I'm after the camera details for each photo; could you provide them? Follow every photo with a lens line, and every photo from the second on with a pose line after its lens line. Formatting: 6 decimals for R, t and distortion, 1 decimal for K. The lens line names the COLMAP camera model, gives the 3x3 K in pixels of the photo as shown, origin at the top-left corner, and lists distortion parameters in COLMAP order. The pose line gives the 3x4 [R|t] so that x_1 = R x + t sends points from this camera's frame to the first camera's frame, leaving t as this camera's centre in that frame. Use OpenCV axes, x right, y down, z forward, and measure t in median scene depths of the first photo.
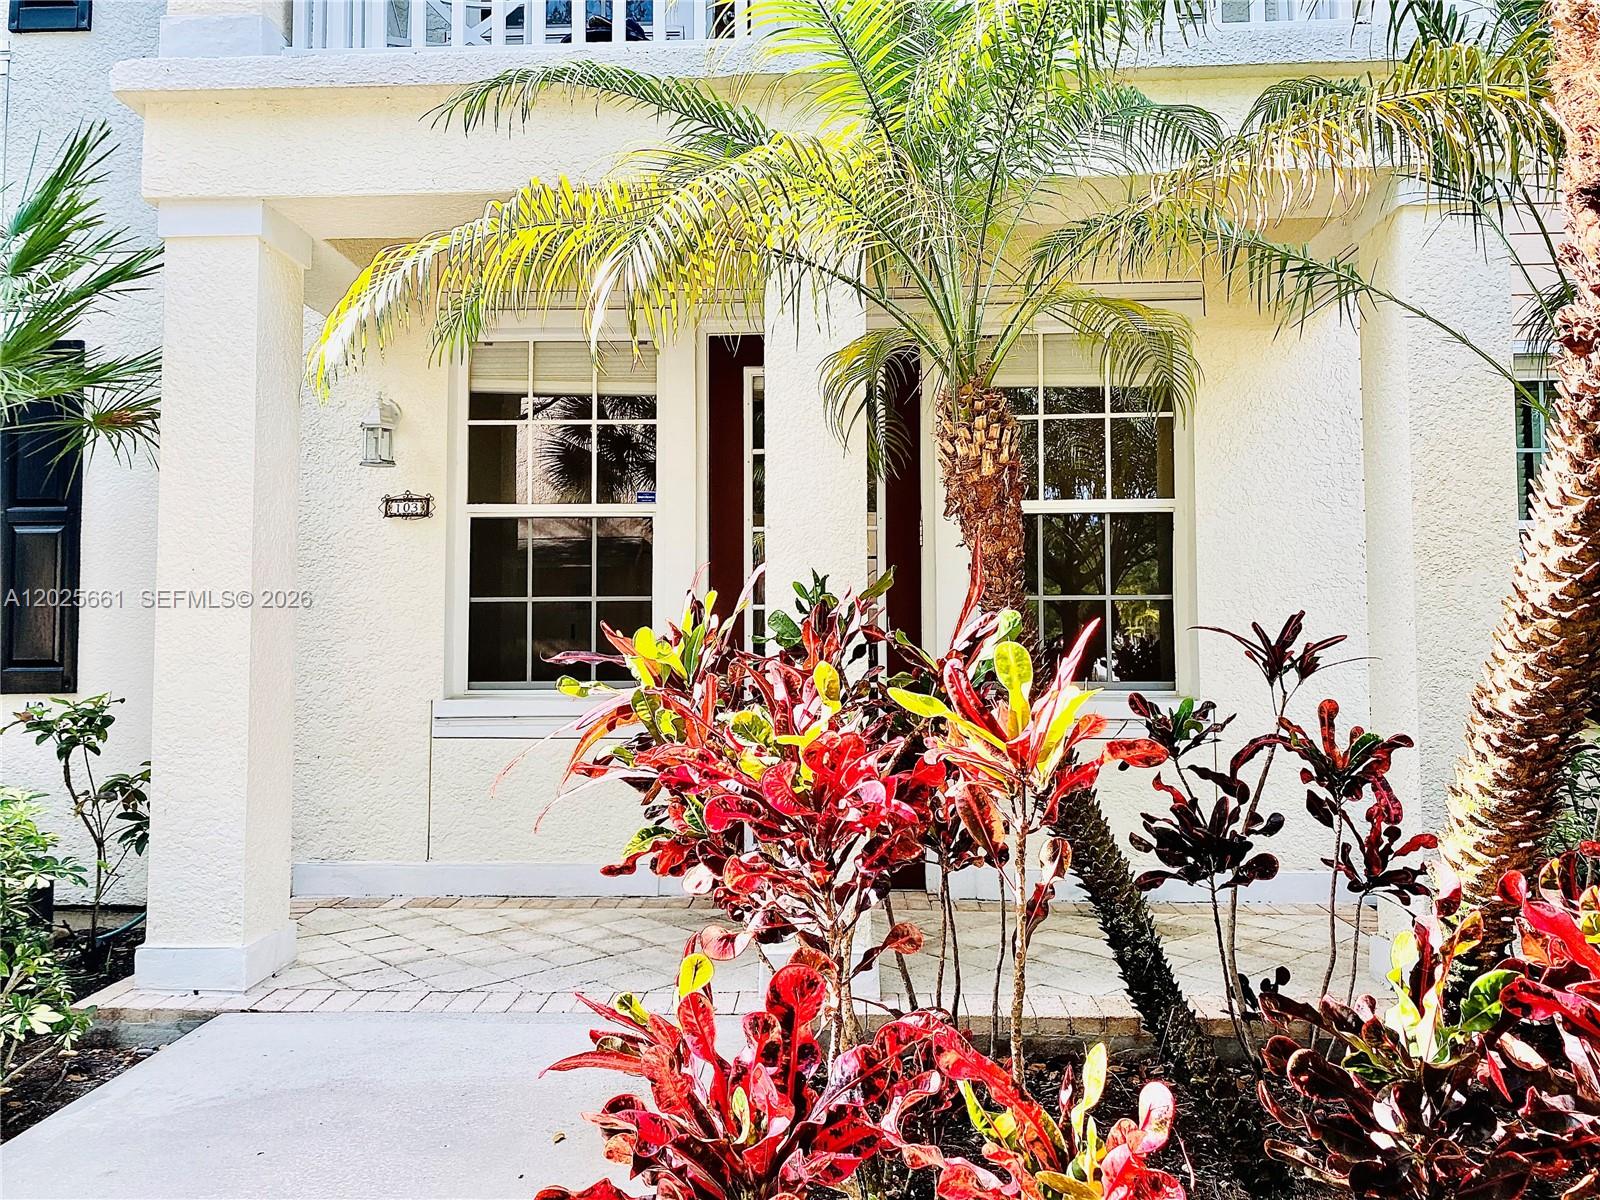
lens RADIAL K [[1199.6, 0, 819.9], [0, 1199.6, 594.9], [0, 0, 1]] dist [0.053756, -0.054689]
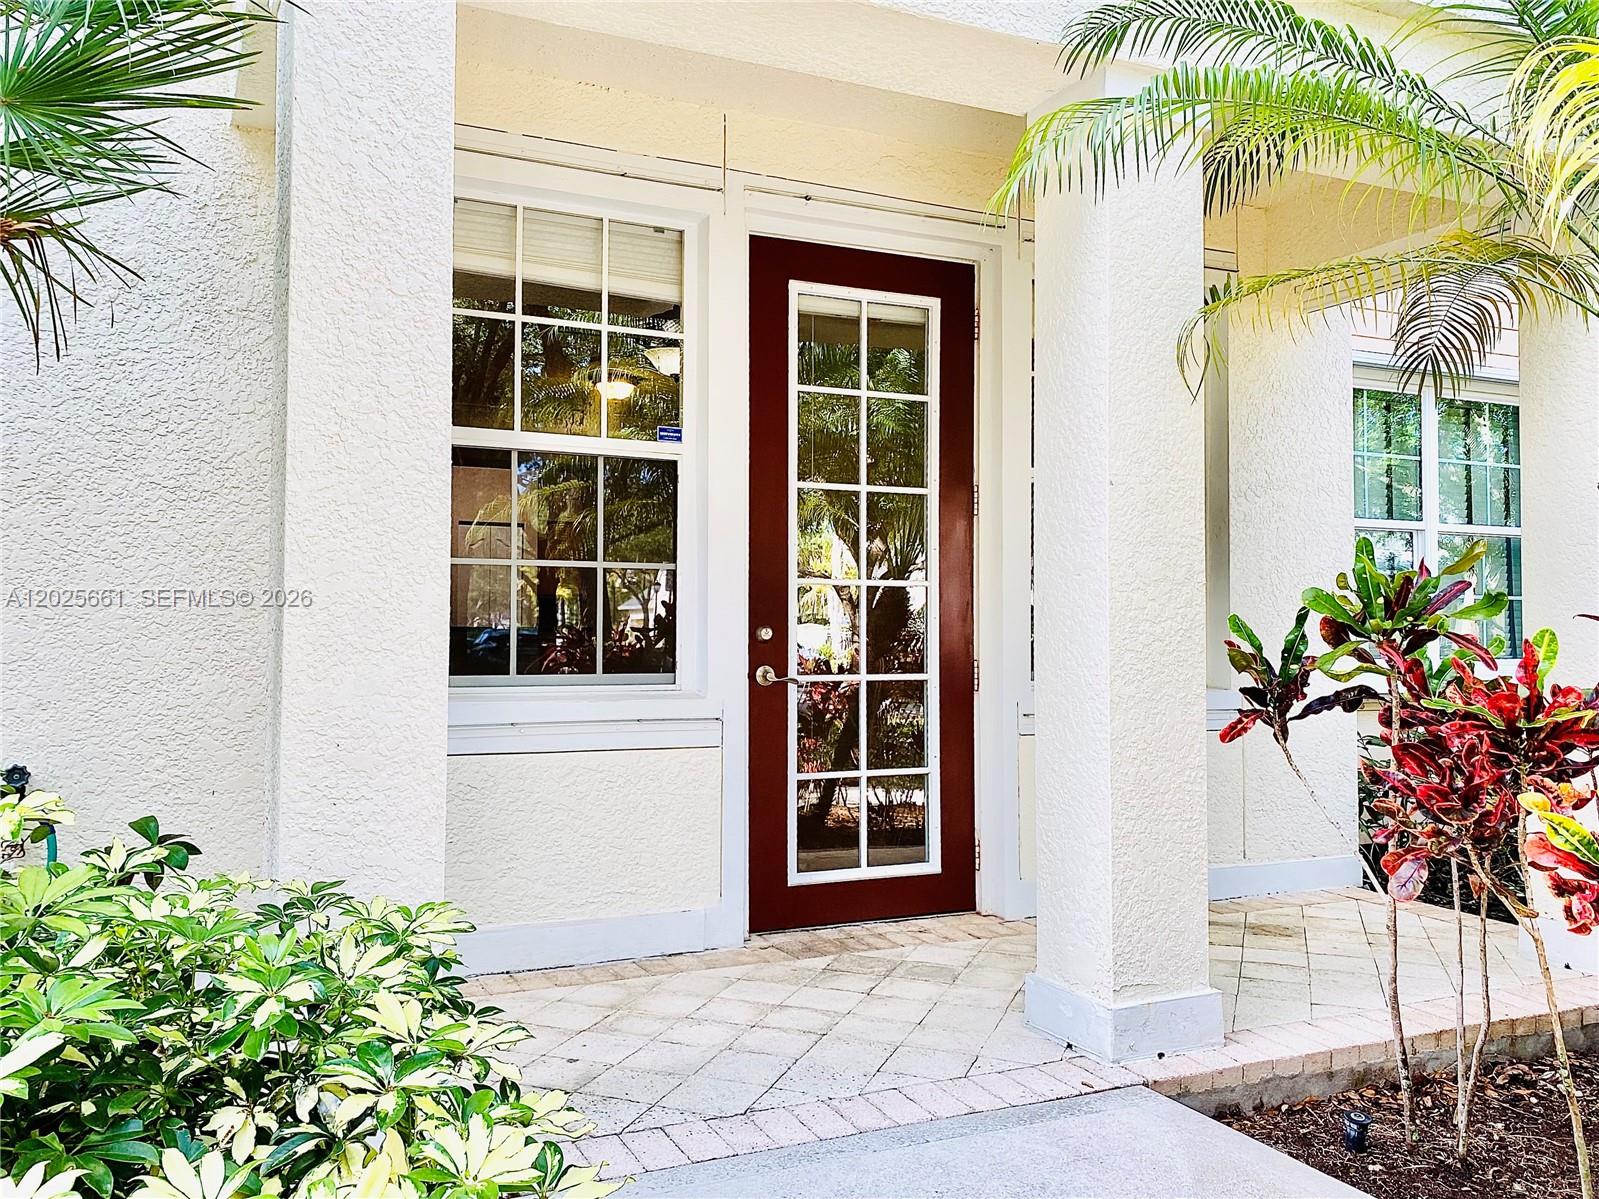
lens RADIAL K [[1267.6, 0, 741.6], [0, 1267.6, 576.8], [0, 0, 1]] dist [0.061457, -0.060010]
pose [[0.891430, 0.025986, 0.452413, -0.478823], [-0.026150, 0.999641, -0.005892, 0.013768], [-0.452404, -0.006578, 0.891789, 0.255174]]
